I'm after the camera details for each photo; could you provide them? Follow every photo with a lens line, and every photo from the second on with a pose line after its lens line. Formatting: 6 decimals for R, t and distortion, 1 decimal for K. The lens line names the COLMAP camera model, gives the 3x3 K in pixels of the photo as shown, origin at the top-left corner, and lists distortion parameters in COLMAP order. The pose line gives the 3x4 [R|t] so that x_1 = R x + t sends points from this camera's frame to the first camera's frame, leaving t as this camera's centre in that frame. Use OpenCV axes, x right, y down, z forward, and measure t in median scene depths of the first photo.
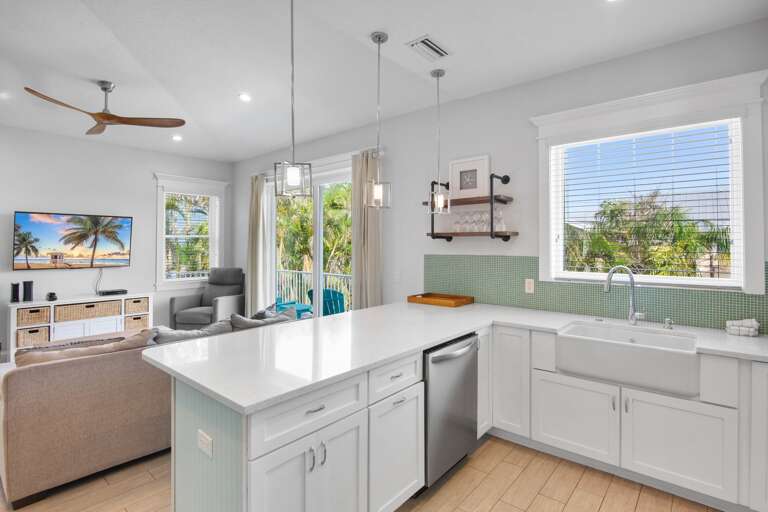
lens RADIAL K [[381.8, 0, 386.6], [0, 381.8, 249.7], [0, 0, 1]] dist [-0.022014, 0.001429]
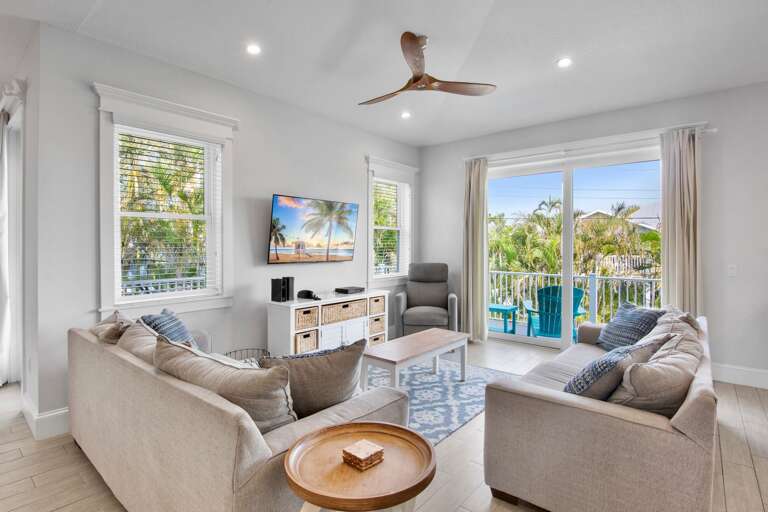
lens RADIAL K [[381.8, 0, 380.3], [0, 381.8, 246.8], [0, 0, 1]] dist [-0.022014, 0.001429]
pose [[0.999881, 0.003421, 0.015042, -0.728466], [-0.003206, 0.999893, -0.014283, 0.029964], [-0.015089, 0.014233, 0.999785, 0.141033]]
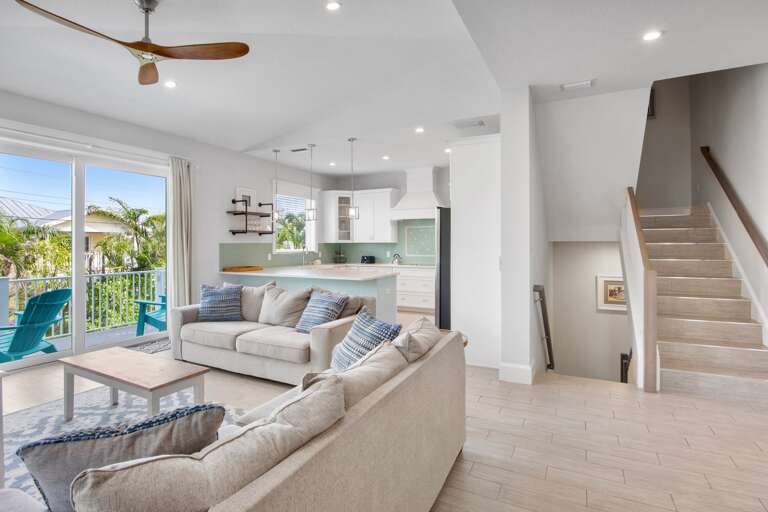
lens RADIAL K [[381.8, 0, 389.1], [0, 381.8, 253.3], [0, 0, 1]] dist [-0.022014, 0.001429]
pose [[-0.247249, -0.029179, 0.968513, -1.314481], [0.006859, 0.999469, 0.031863, 0.008324], [-0.968928, 0.014521, -0.246917, 0.621916]]
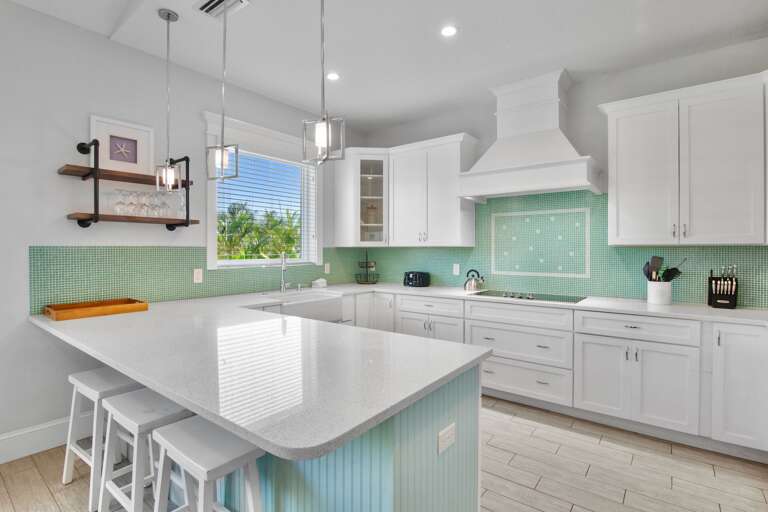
lens RADIAL K [[381.8, 0, 384.5], [0, 381.8, 249.1], [0, 0, 1]] dist [-0.022014, 0.001429]
pose [[-0.058325, -0.005822, 0.998281, -0.461461], [0.005597, 0.999965, 0.006159, 0.014990], [-0.998282, 0.005947, -0.058290, 0.402627]]
